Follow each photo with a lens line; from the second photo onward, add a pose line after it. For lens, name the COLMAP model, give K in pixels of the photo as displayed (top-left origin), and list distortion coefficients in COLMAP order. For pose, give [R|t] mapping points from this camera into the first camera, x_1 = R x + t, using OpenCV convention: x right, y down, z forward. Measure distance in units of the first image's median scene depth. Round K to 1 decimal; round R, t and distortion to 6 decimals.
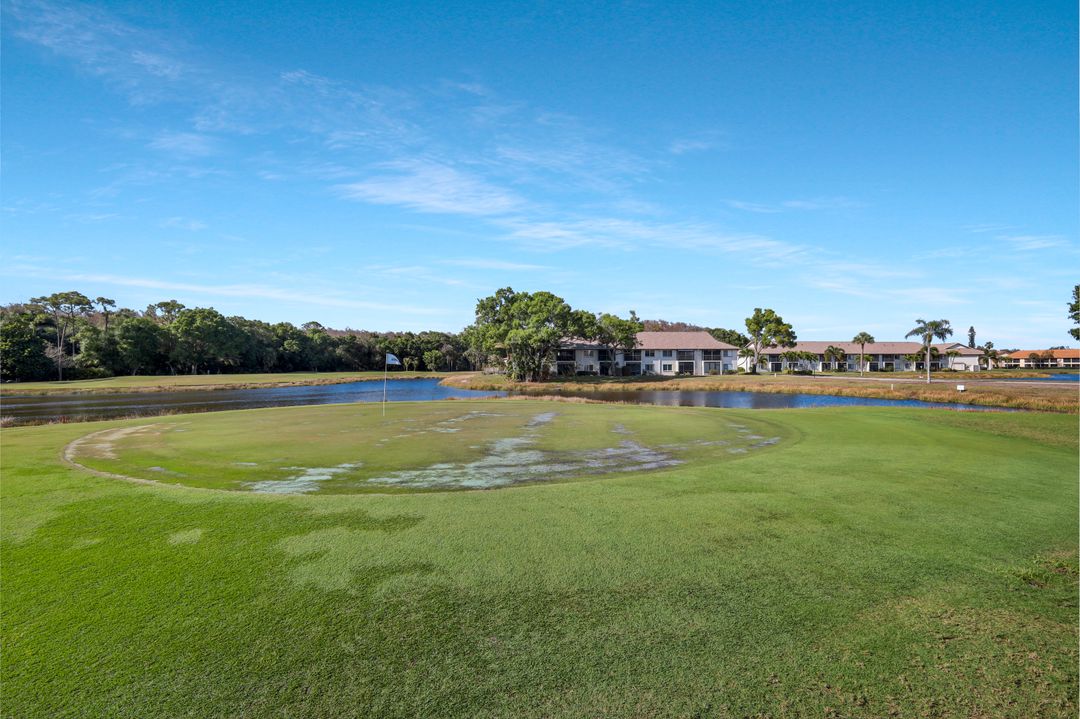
lens RADIAL K [[472.2, 0, 538.9], [0, 472.2, 361.8], [0, 0, 1]] dist [0.002269, -0.000244]
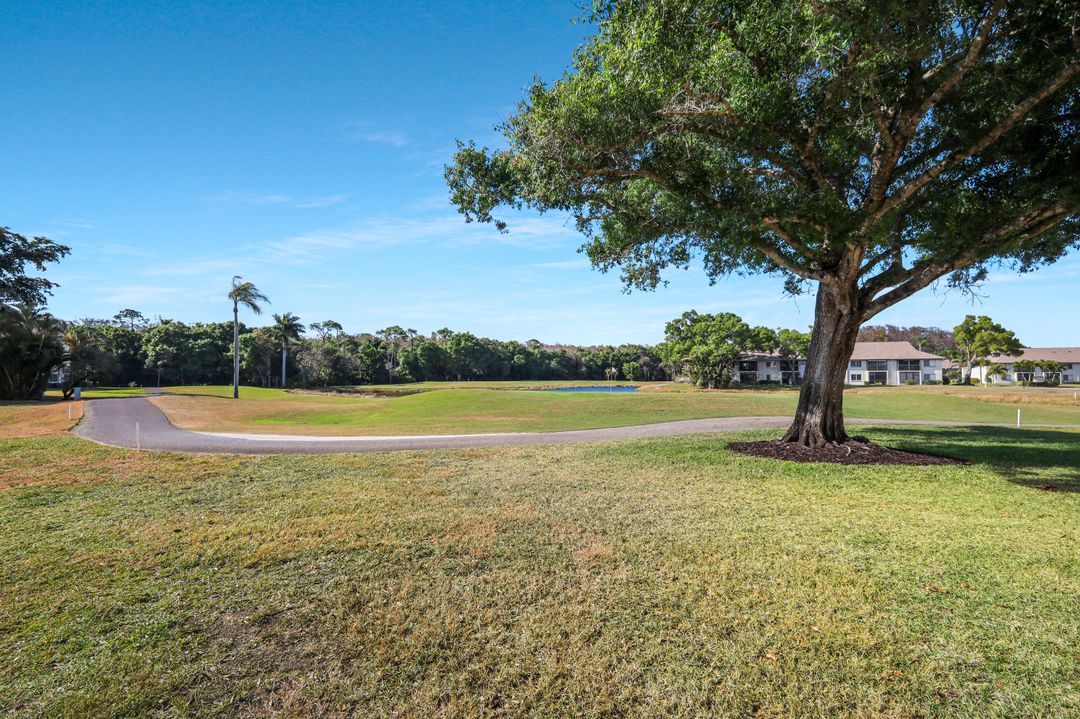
lens RADIAL K [[472.2, 0, 536.8], [0, 472.2, 363.0], [0, 0, 1]] dist [0.002269, -0.000244]
pose [[0.913996, -0.007637, -0.405651, 0.046101], [-0.000666, 0.999793, -0.020322, 0.001895], [0.405723, 0.018844, 0.913802, -0.204283]]
